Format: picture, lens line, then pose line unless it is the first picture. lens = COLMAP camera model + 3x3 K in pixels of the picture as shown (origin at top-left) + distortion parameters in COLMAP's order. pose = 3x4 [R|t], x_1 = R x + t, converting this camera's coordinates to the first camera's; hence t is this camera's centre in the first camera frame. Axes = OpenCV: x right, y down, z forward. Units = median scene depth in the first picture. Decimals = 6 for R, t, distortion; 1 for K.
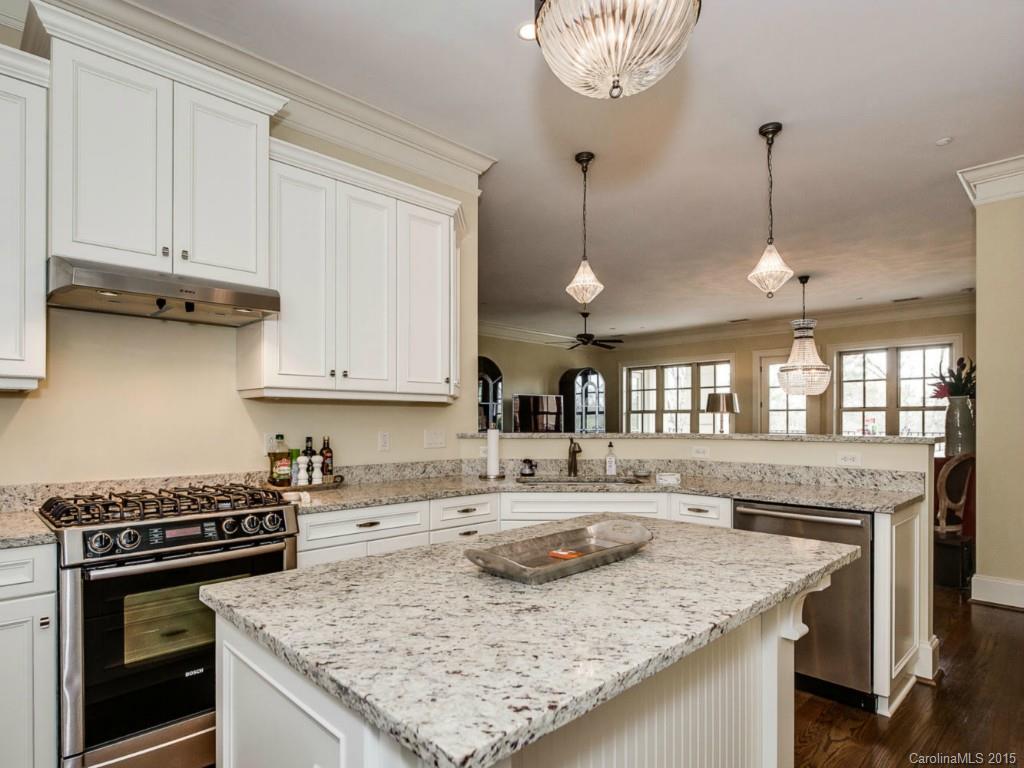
lens RADIAL K [[571.2, 0, 512.0], [0, 571.2, 384.0], [0, 0, 1]] dist [-0.000584, 0.000423]
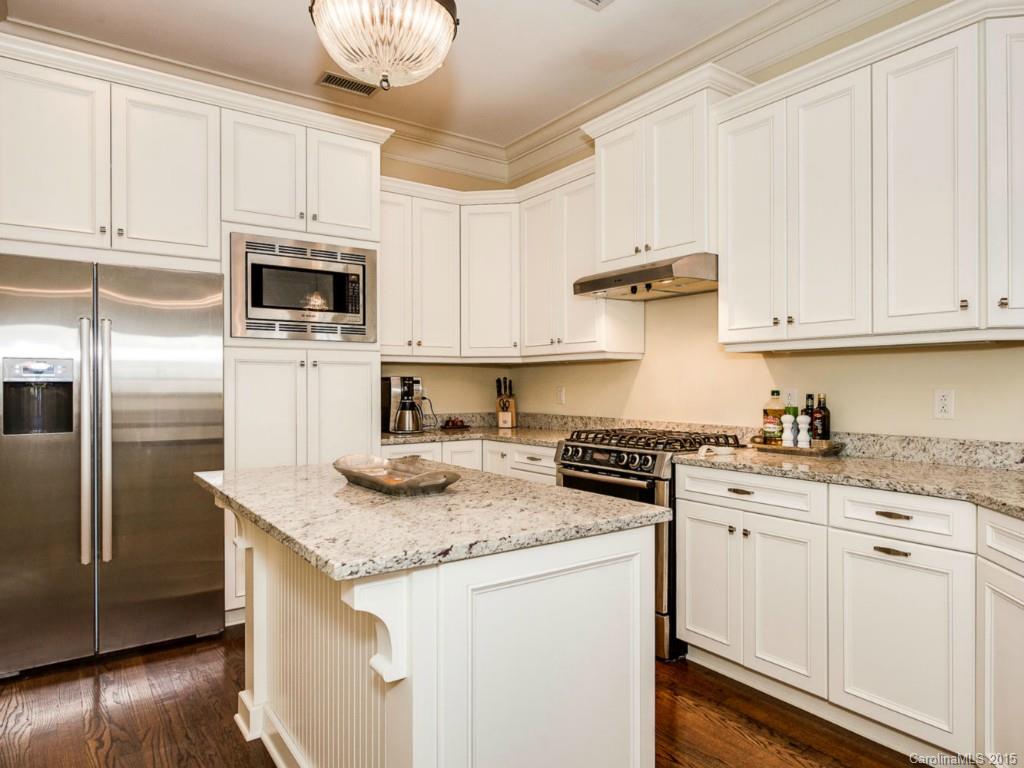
lens RADIAL K [[571.2, 0, 512.0], [0, 571.2, 384.0], [0, 0, 1]] dist [-0.000584, 0.000423]
pose [[-0.099120, -0.002521, -0.995072, 0.582215], [0.062668, 0.997996, -0.008771, 0.058177], [0.993100, -0.063228, -0.098763, 0.659020]]
